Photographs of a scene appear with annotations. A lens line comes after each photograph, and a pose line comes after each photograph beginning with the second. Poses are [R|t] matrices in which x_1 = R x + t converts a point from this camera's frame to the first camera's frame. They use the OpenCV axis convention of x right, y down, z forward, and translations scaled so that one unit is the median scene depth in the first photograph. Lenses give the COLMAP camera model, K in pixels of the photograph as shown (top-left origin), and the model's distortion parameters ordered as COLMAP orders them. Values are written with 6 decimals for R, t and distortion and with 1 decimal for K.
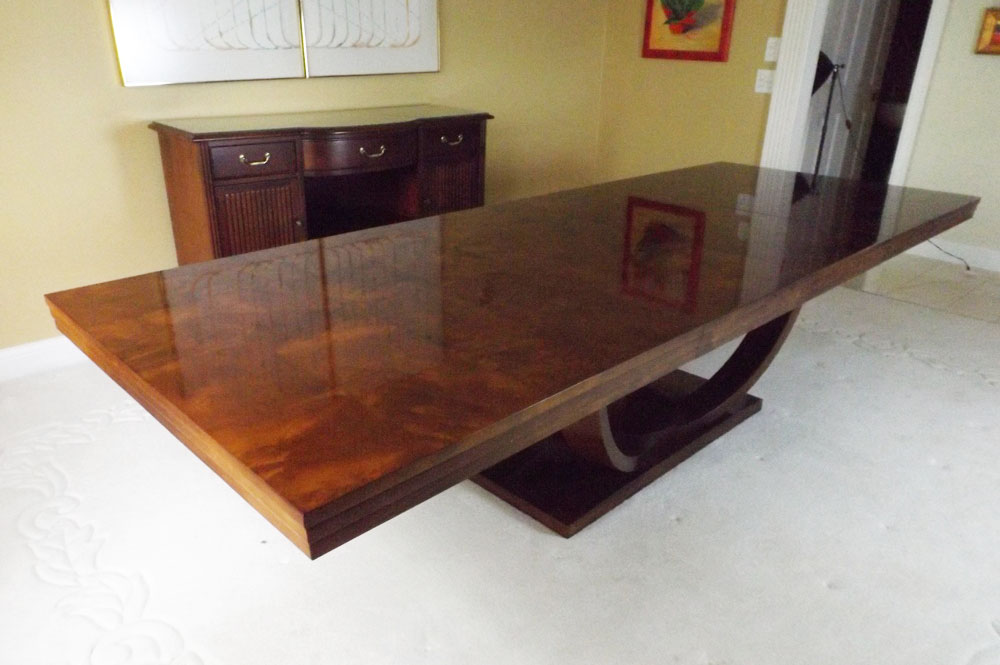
lens RADIAL K [[721.7, 0, 504.3], [0, 721.7, 358.7], [0, 0, 1]] dist [-0.000241, -0.005392]
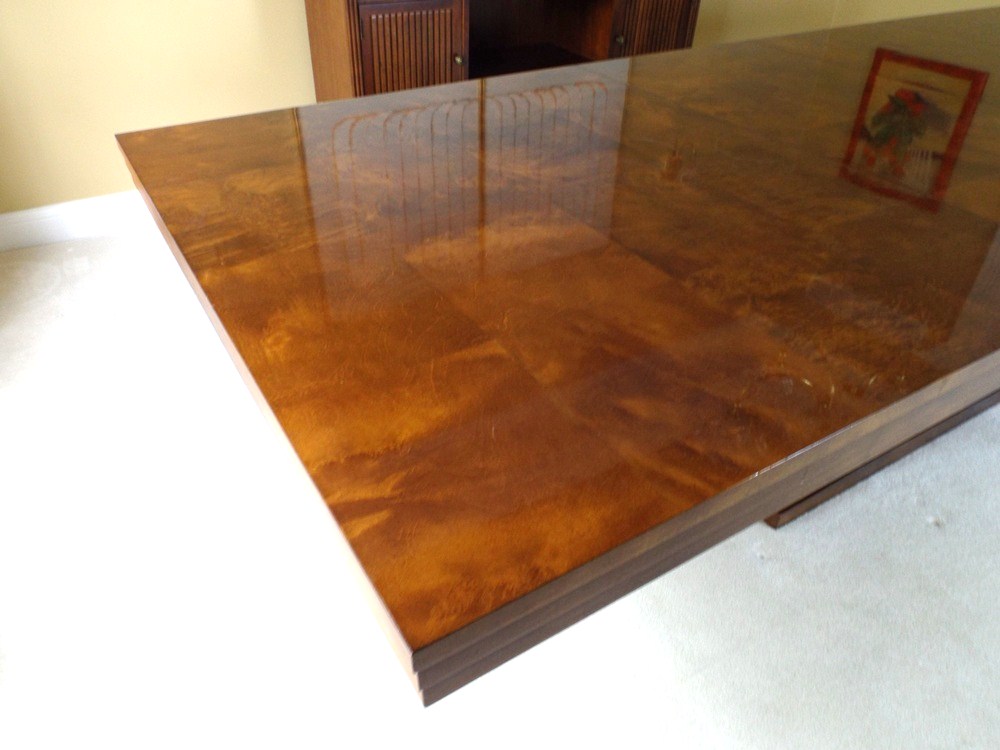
lens RADIAL K [[718.1, 0, 498.2], [0, 718.1, 383.1], [0, 0, 1]] dist [0.015972, -0.021721]
pose [[0.973747, 0.131959, -0.185482, -0.070435], [-0.088593, 0.970277, 0.225196, -0.035022], [0.209685, -0.202851, 0.956495, 0.264375]]
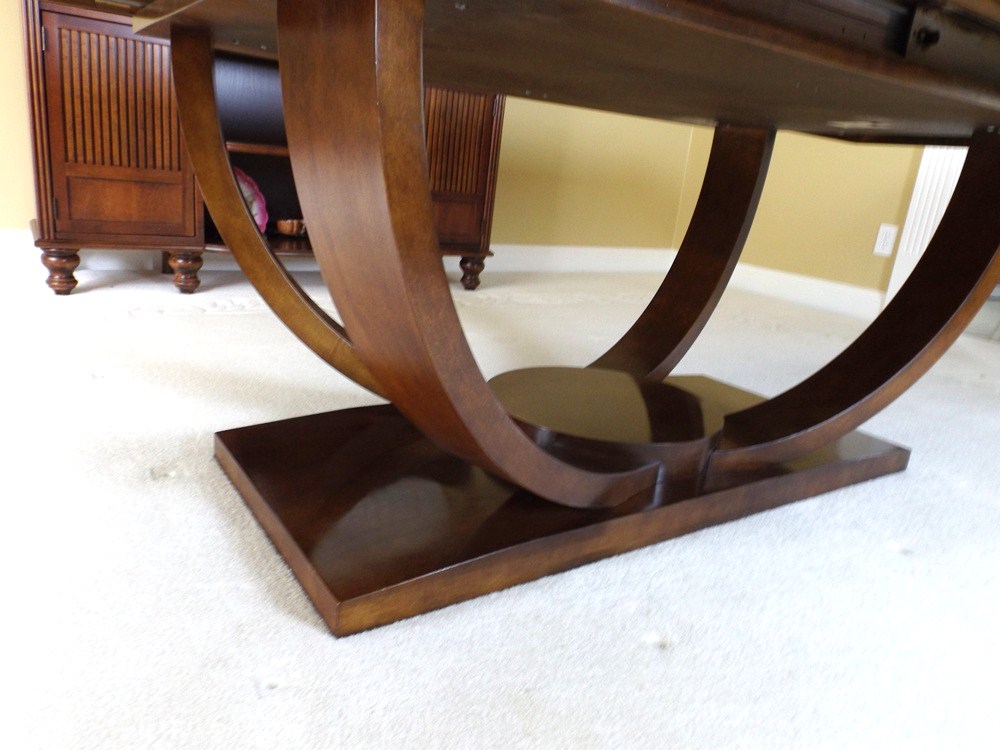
lens RADIAL K [[718.1, 0, 503.4], [0, 718.1, 377.8], [0, 0, 1]] dist [0.015972, -0.021721]
pose [[0.979500, 0.126746, -0.156576, 0.207144], [-0.147559, 0.980559, -0.129344, 0.152281], [0.137138, 0.149796, 0.979160, 0.626196]]
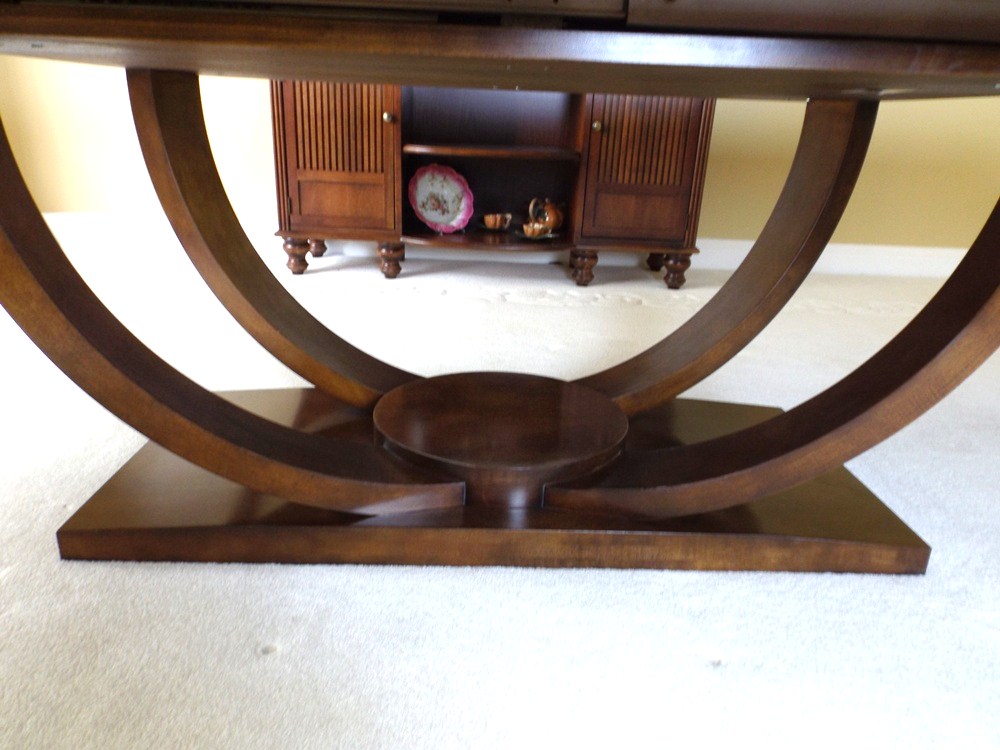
lens RADIAL K [[718.1, 0, 502.5], [0, 718.1, 376.9], [0, 0, 1]] dist [0.015972, -0.021721]
pose [[0.731027, 0.236812, -0.639937, 0.542324], [-0.302343, 0.953171, 0.007348, 0.053002], [0.611710, 0.188109, 0.768392, 0.790998]]
